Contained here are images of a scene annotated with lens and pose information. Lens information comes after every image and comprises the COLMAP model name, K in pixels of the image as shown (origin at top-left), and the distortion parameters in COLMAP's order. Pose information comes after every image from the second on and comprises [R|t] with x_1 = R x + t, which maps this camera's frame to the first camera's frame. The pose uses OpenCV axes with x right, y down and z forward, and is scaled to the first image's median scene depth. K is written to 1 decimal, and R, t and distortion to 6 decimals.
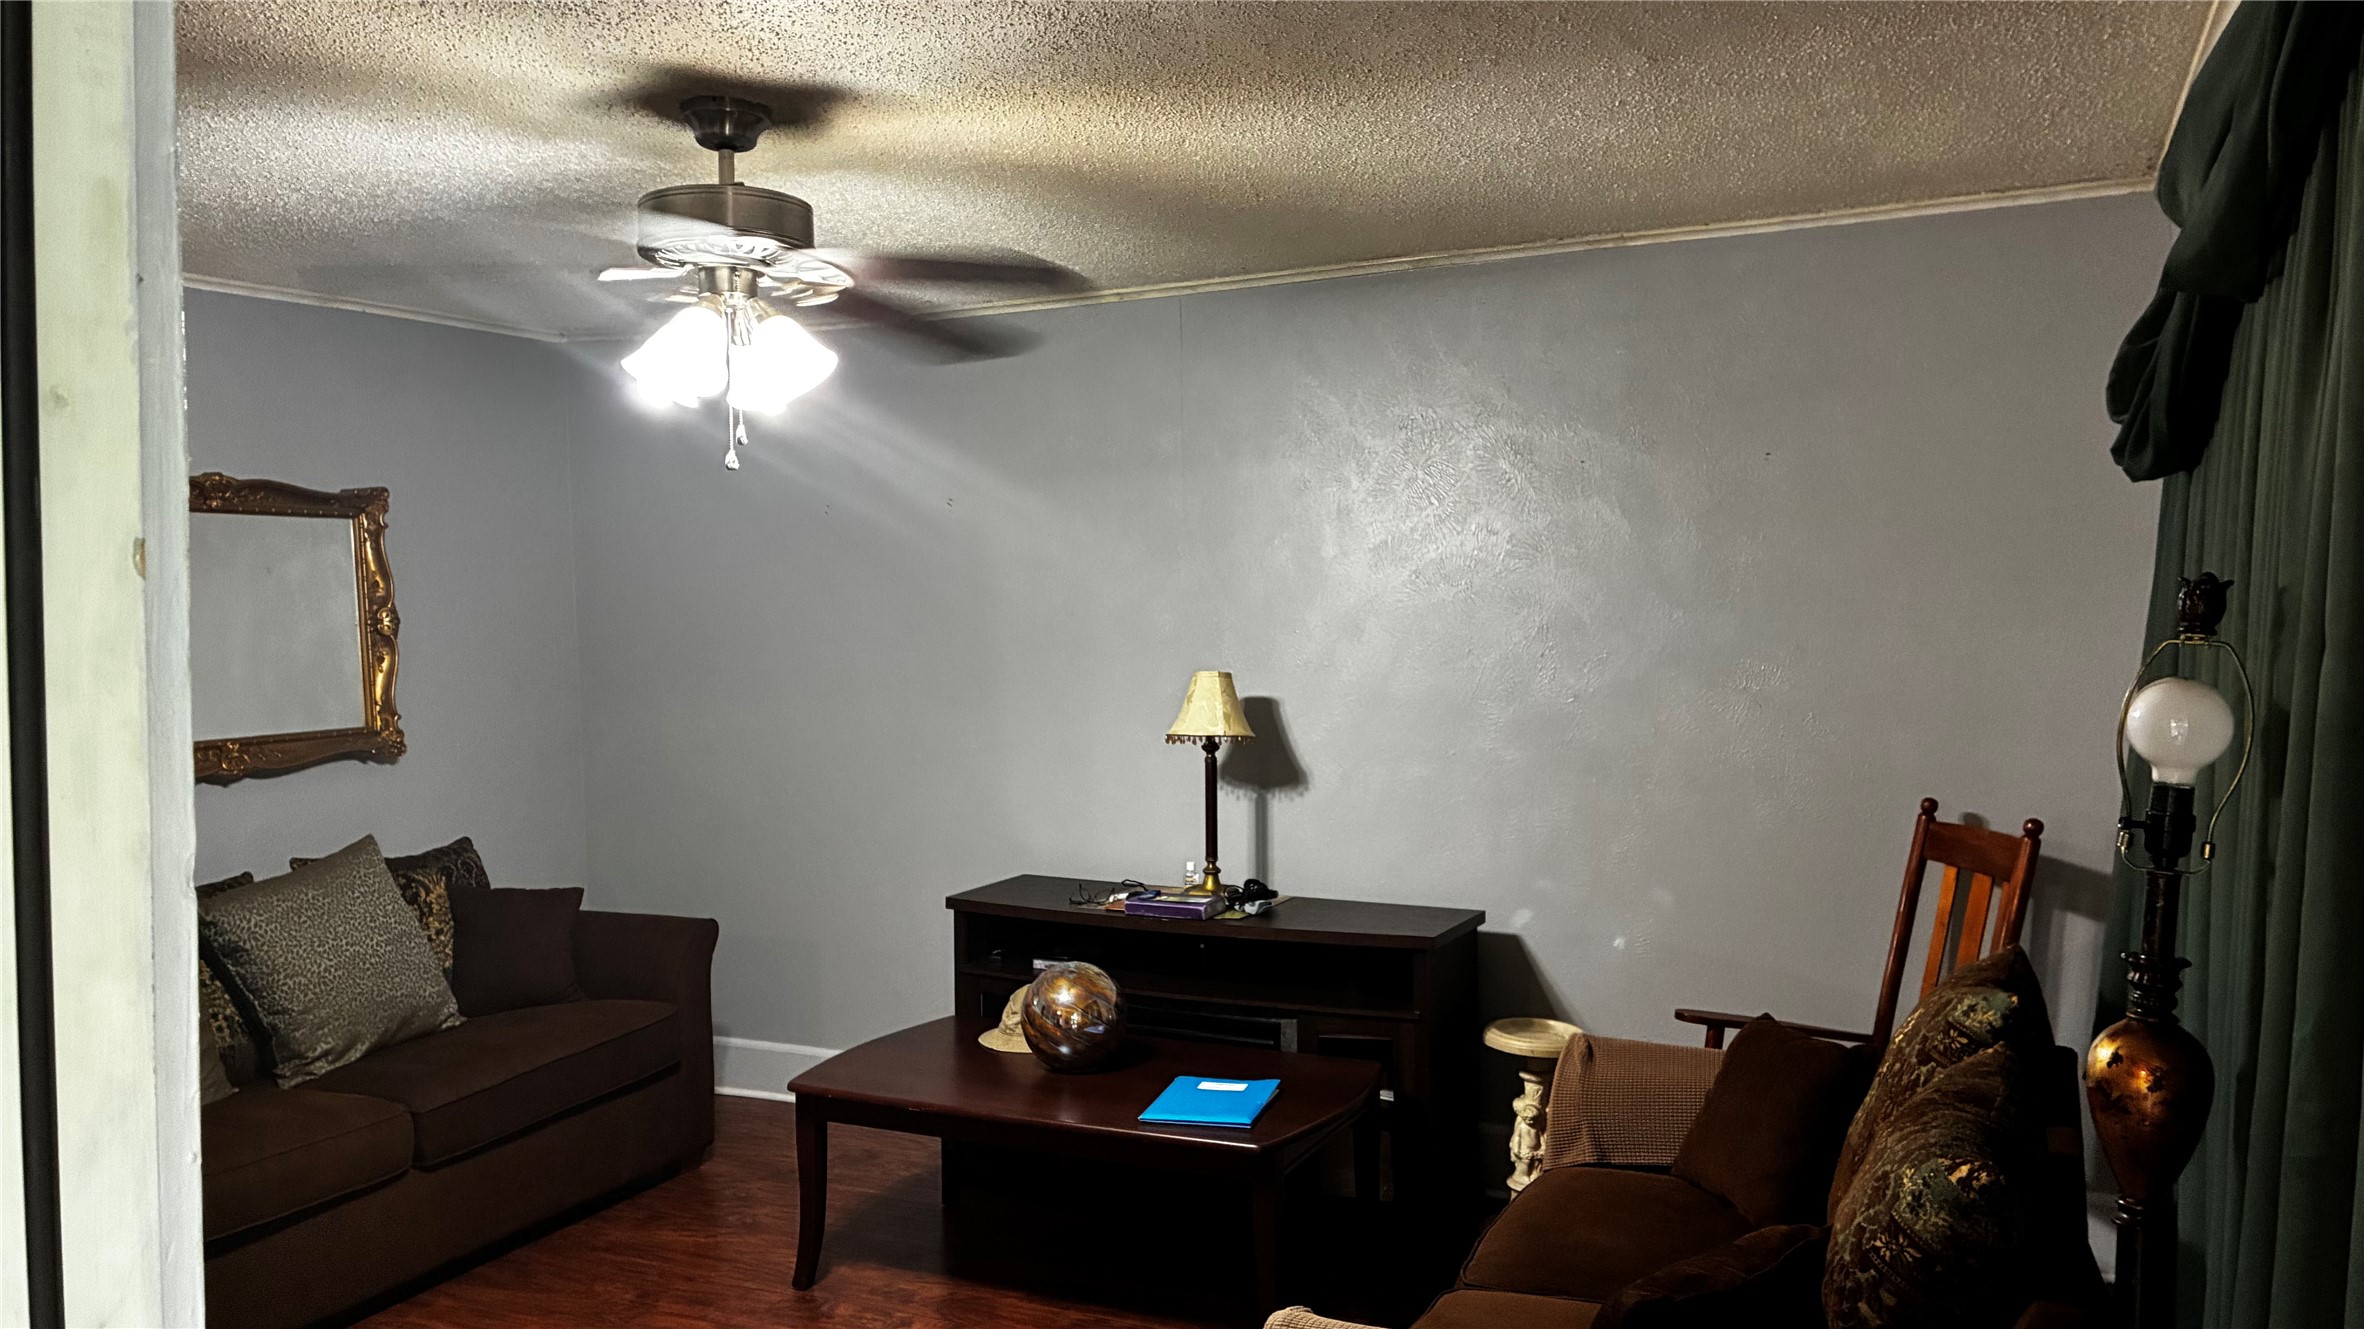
lens RADIAL K [[1790.8, 0, 1174.9], [0, 1790.8, 670.7], [0, 0, 1]] dist [0.002175, -0.007879]
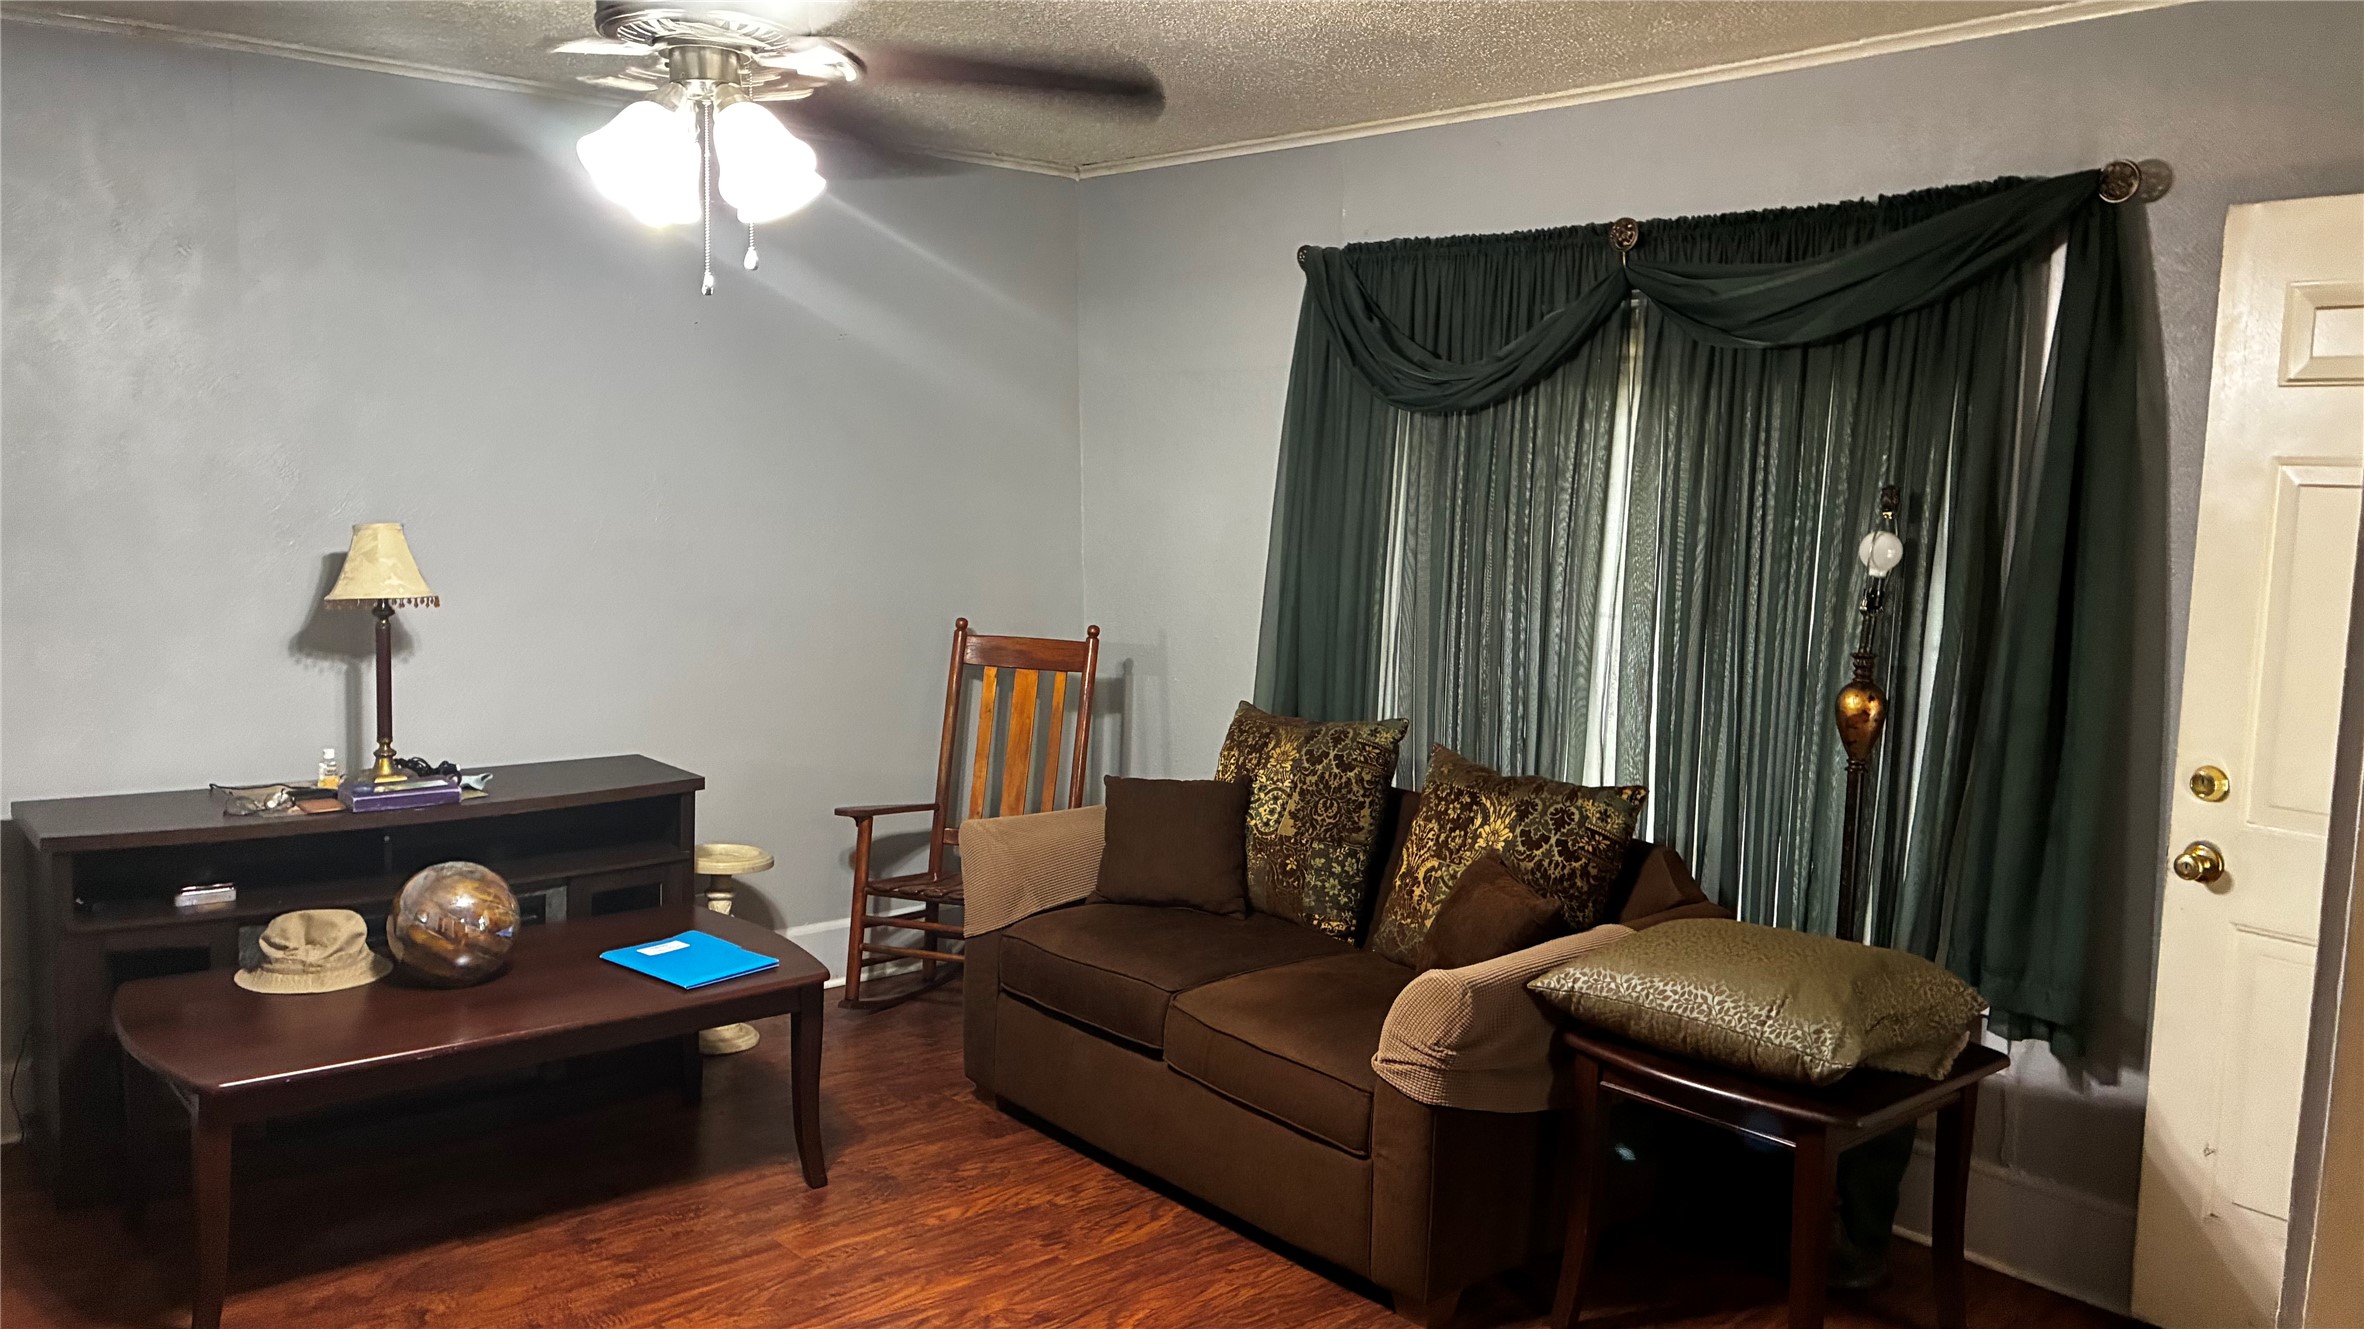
lens RADIAL K [[1790.8, 0, 1174.4], [0, 1790.8, 655.9], [0, 0, 1]] dist [0.002175, -0.007879]
pose [[0.401334, -0.079097, 0.912510, -0.714221], [0.000372, 0.996278, 0.086195, -0.013670], [-0.915932, -0.034254, 0.399870, 0.332913]]
